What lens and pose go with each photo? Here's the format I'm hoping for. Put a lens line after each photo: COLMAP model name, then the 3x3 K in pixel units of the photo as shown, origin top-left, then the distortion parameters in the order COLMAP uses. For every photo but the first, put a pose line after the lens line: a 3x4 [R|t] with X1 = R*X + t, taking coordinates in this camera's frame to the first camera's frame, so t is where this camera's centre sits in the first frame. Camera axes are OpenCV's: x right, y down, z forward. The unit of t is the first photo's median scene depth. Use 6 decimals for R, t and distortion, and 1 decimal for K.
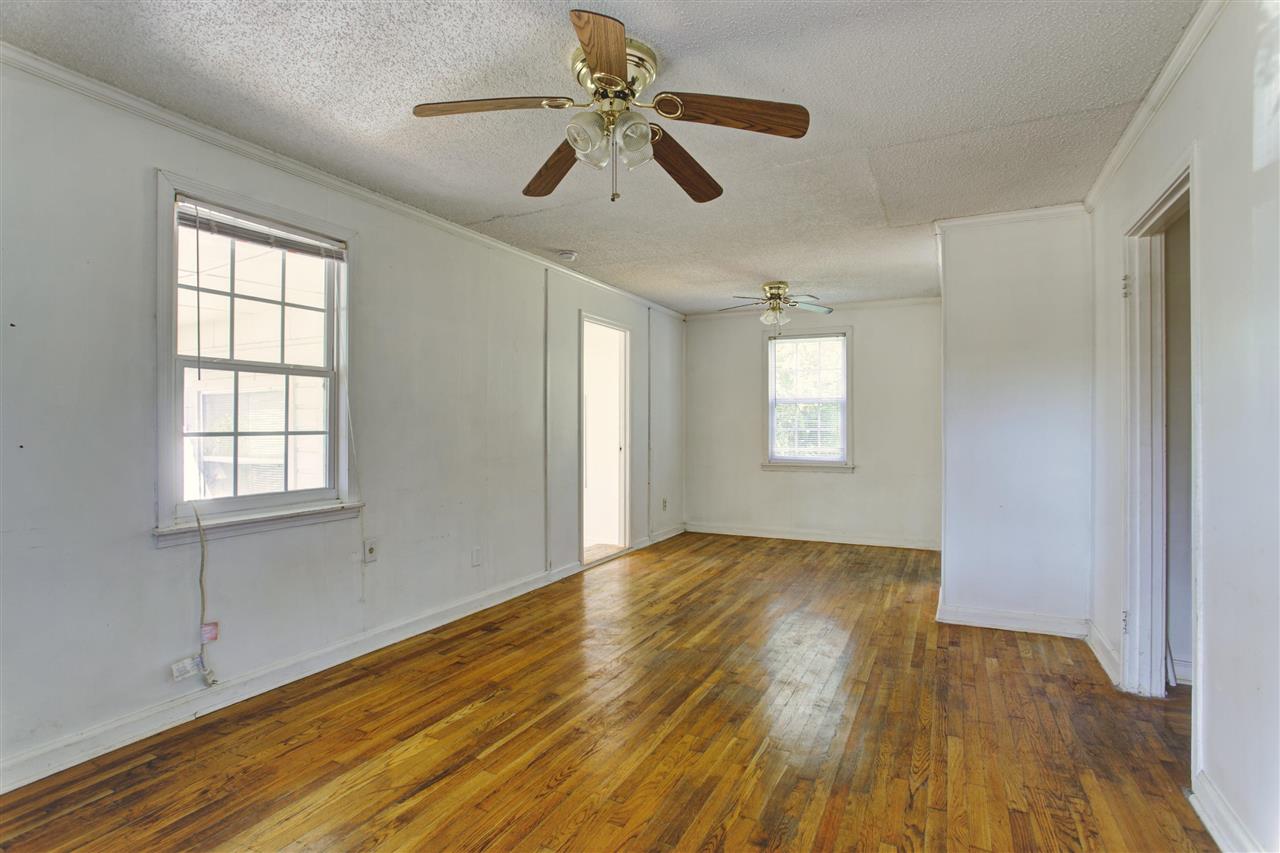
lens RADIAL K [[616.9, 0, 647.8], [0, 616.9, 425.9], [0, 0, 1]] dist [-0.009593, 0.001805]
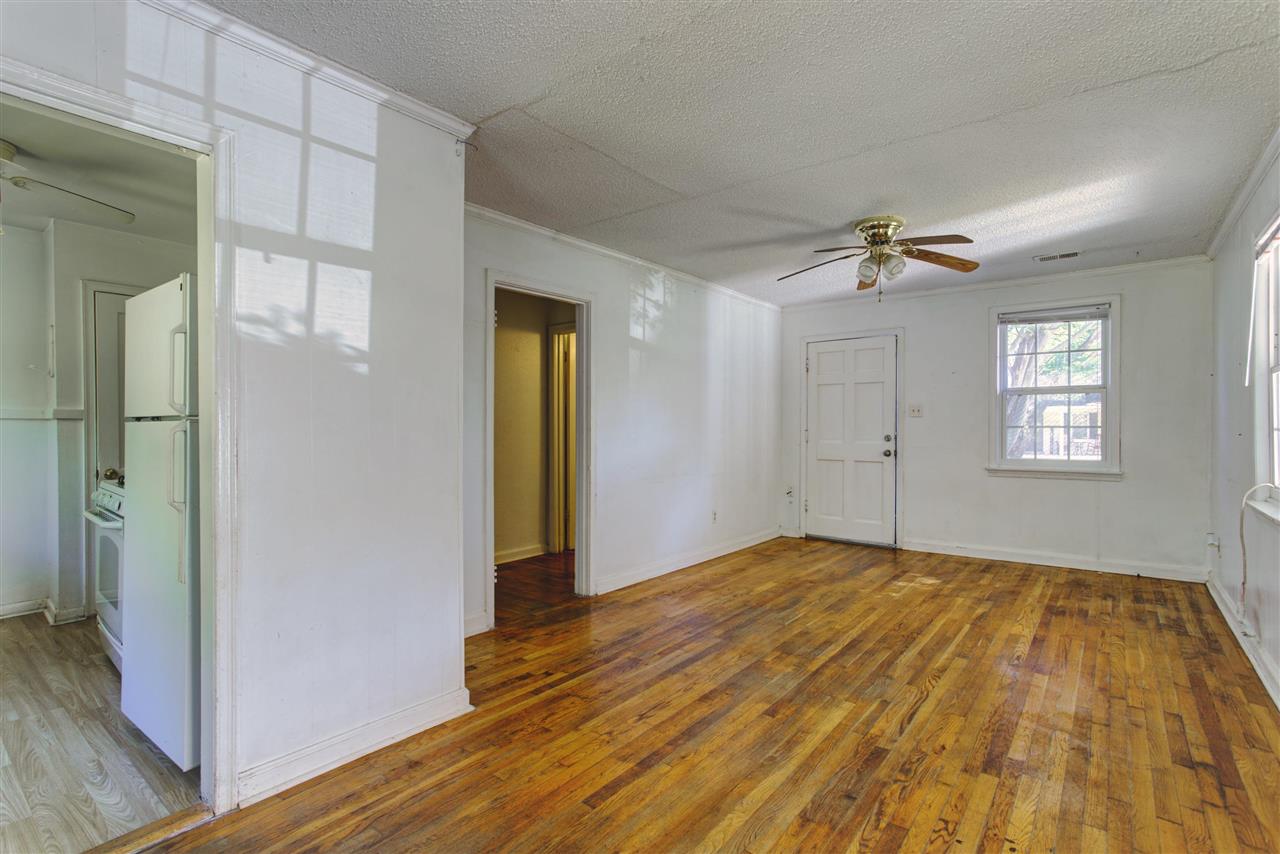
lens RADIAL K [[616.9, 0, 639.2], [0, 616.9, 427.4], [0, 0, 1]] dist [-0.009593, 0.001805]
pose [[-0.977659, 0.001290, 0.210192, 0.167021], [0.001402, 0.999999, 0.000384, 0.002724], [-0.210192, 0.000670, -0.977660, 1.907065]]
